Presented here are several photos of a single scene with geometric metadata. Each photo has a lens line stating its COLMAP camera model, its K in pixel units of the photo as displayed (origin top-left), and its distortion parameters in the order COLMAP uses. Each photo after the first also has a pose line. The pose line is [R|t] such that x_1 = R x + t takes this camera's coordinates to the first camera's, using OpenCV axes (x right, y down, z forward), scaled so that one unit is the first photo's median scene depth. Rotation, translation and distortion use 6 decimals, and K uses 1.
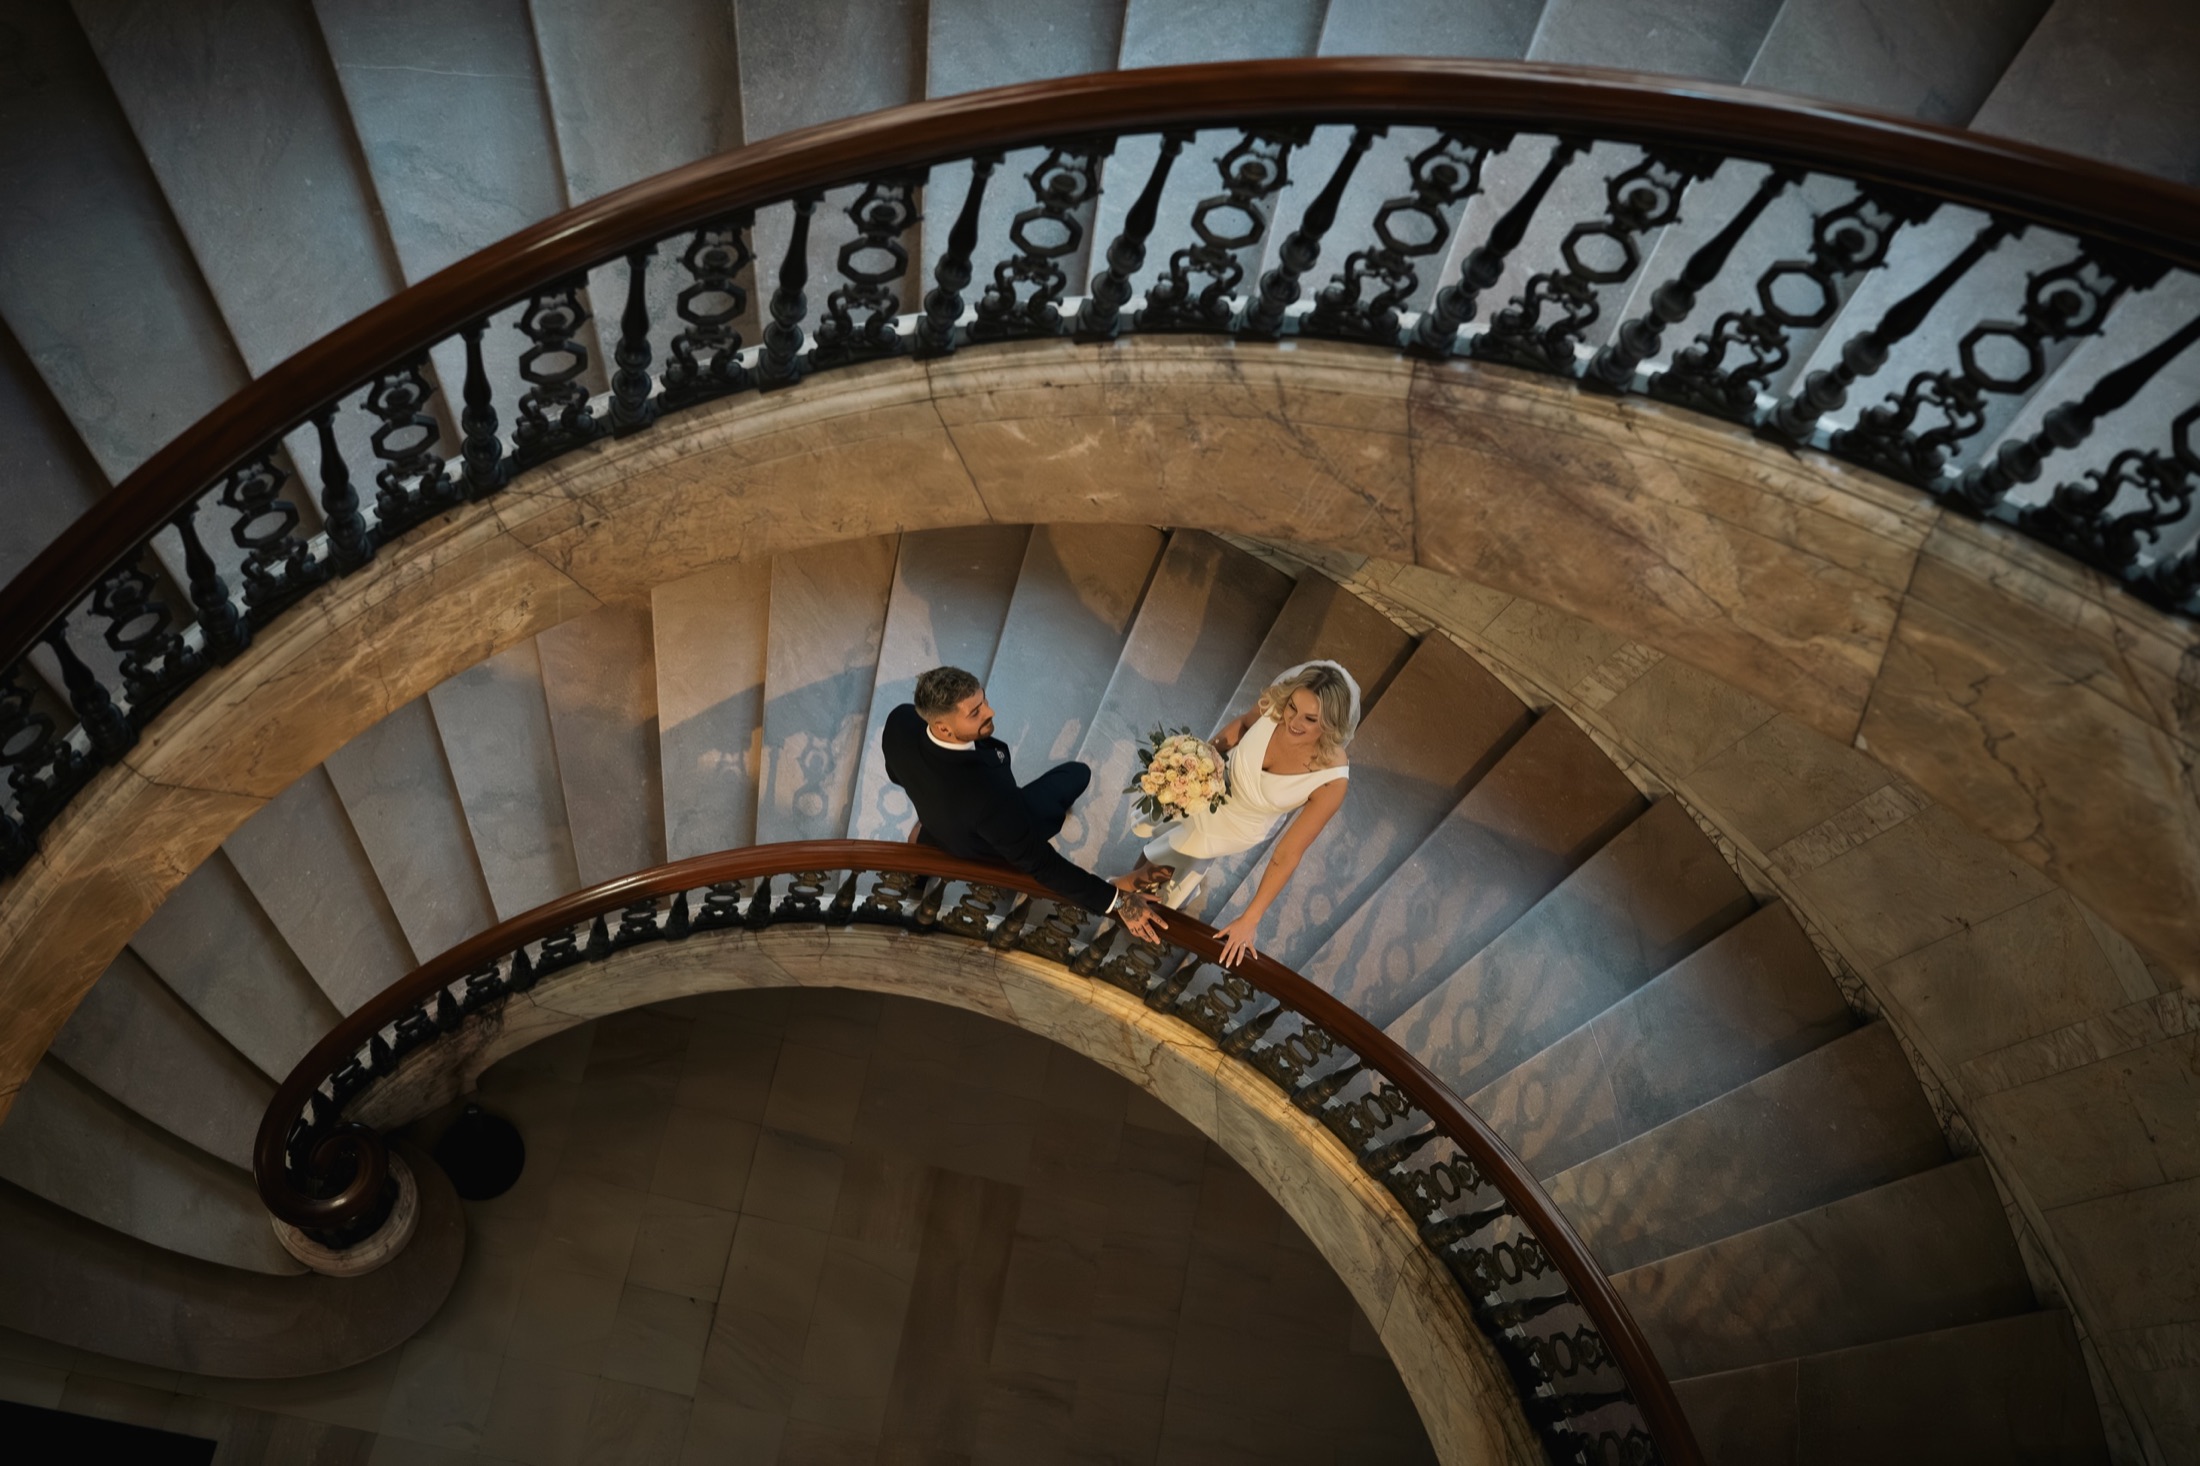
lens RADIAL K [[2102.3, 0, 1100.0], [0, 2102.3, 733.0], [0, 0, 1]] dist [-0.044569, 0.104953]
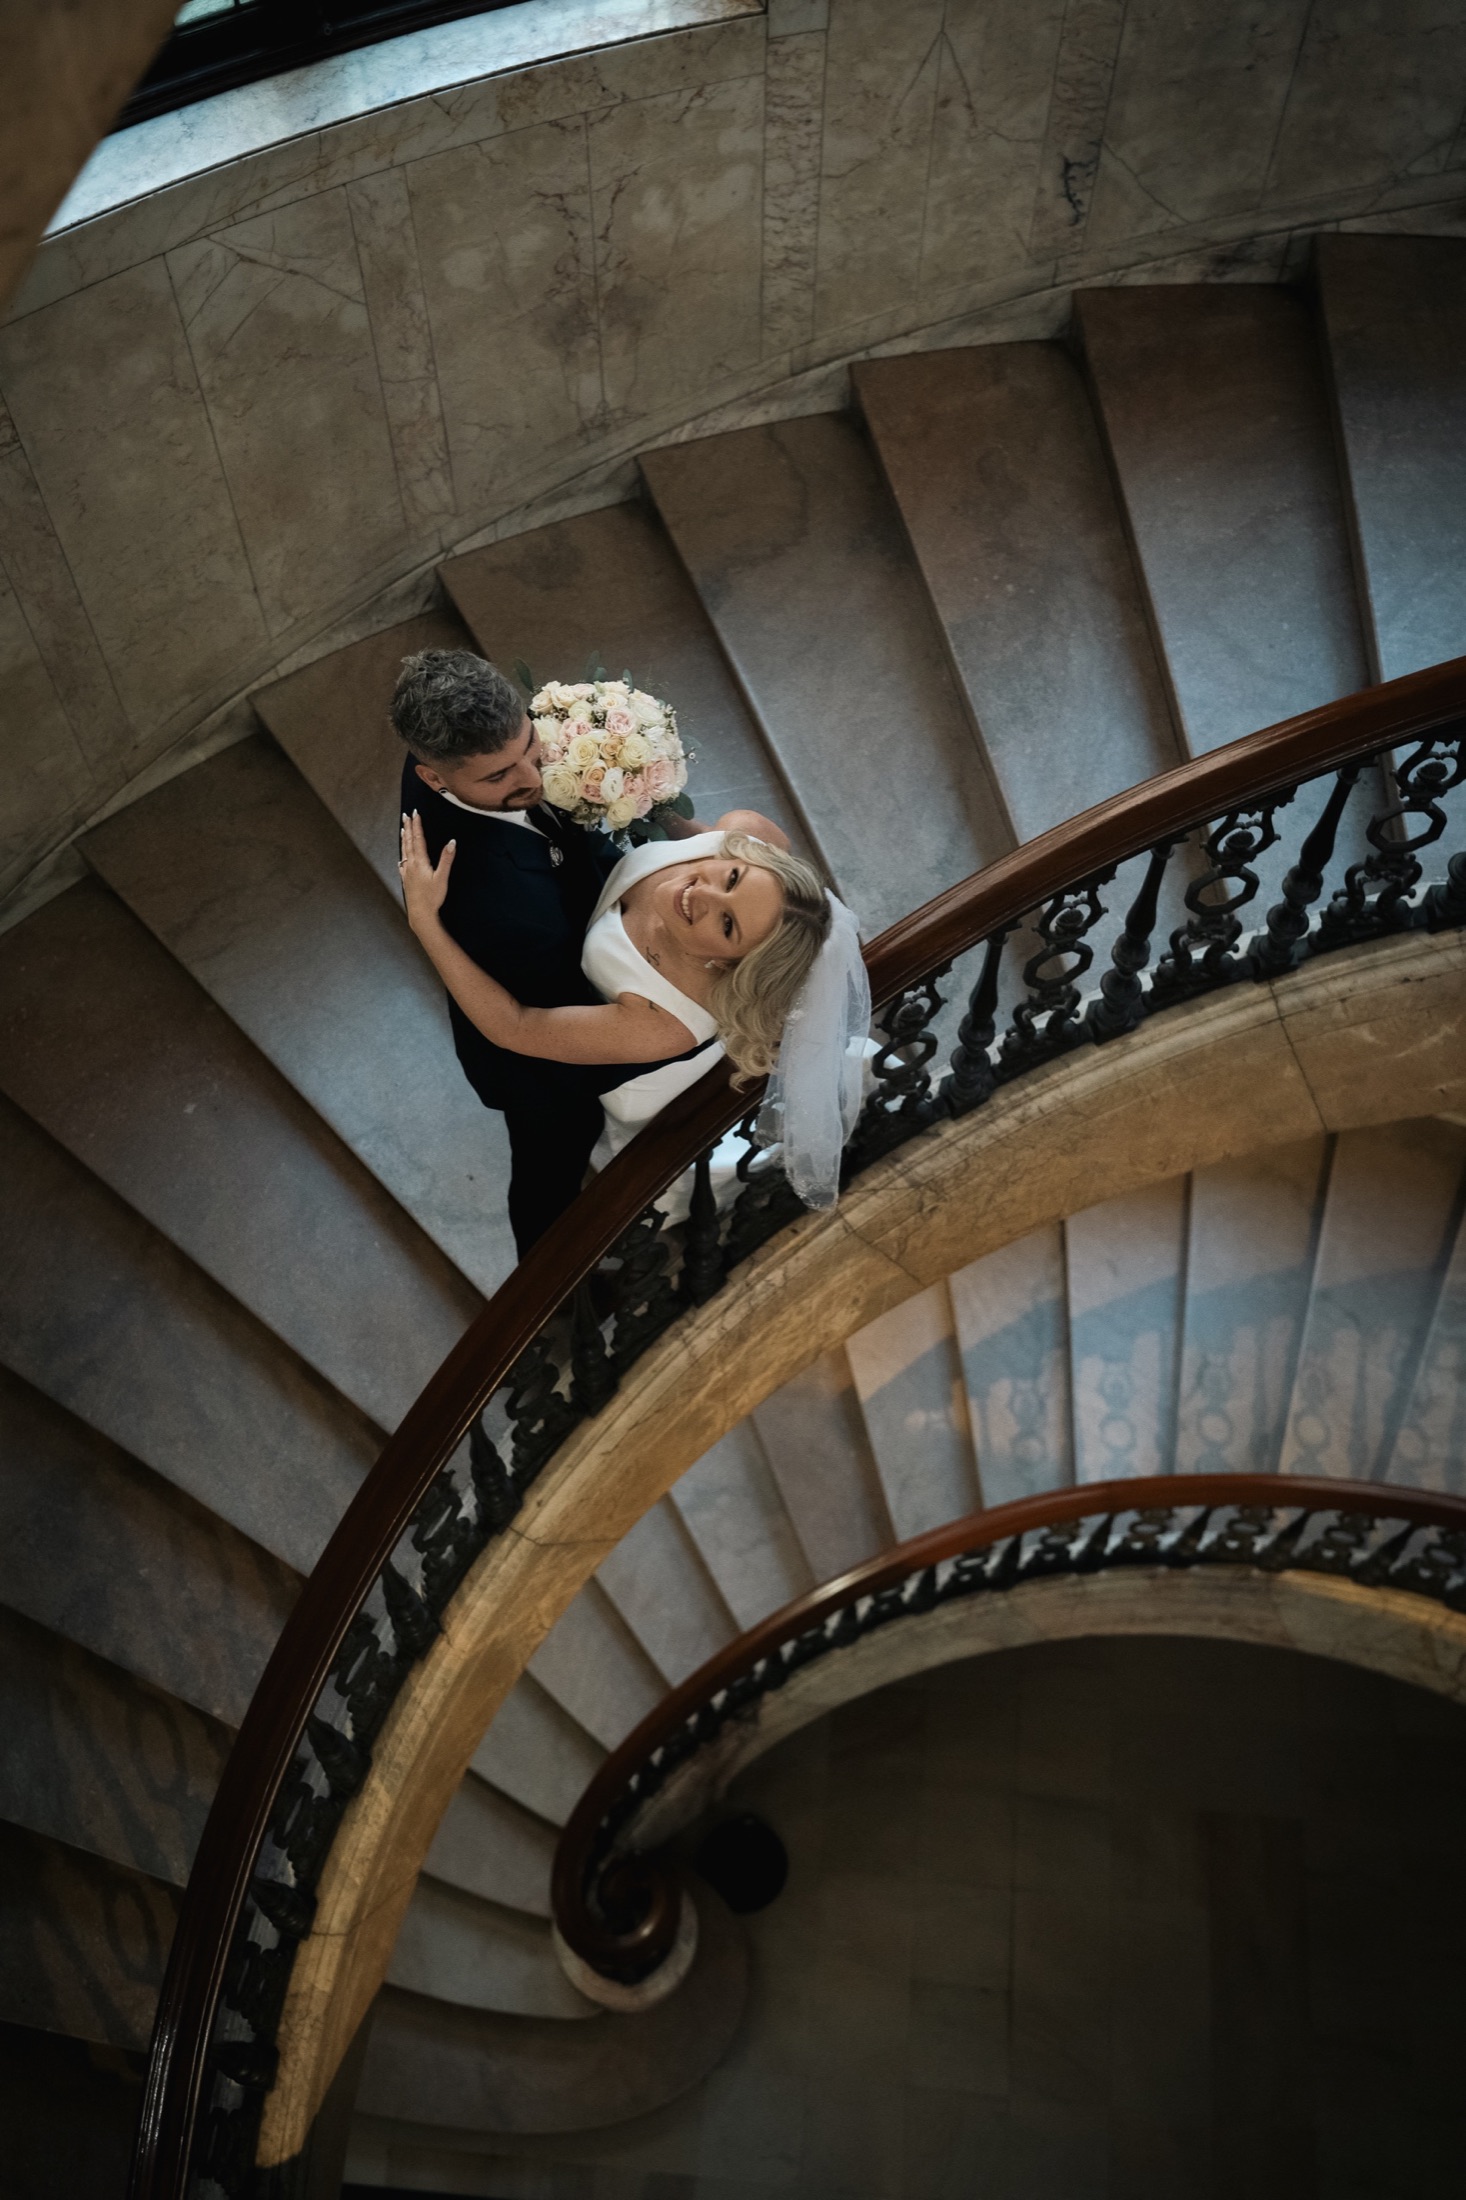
lens RADIAL K [[2102.3, 0, 733.0], [0, 2102.3, 1100.0], [0, 0, 1]] dist [-0.044569, 0.104953]
pose [[0.971104, -0.185771, -0.149819, -0.171652], [0.166753, 0.977269, -0.130916, -0.035730], [0.170734, 0.102151, 0.980008, 0.019911]]
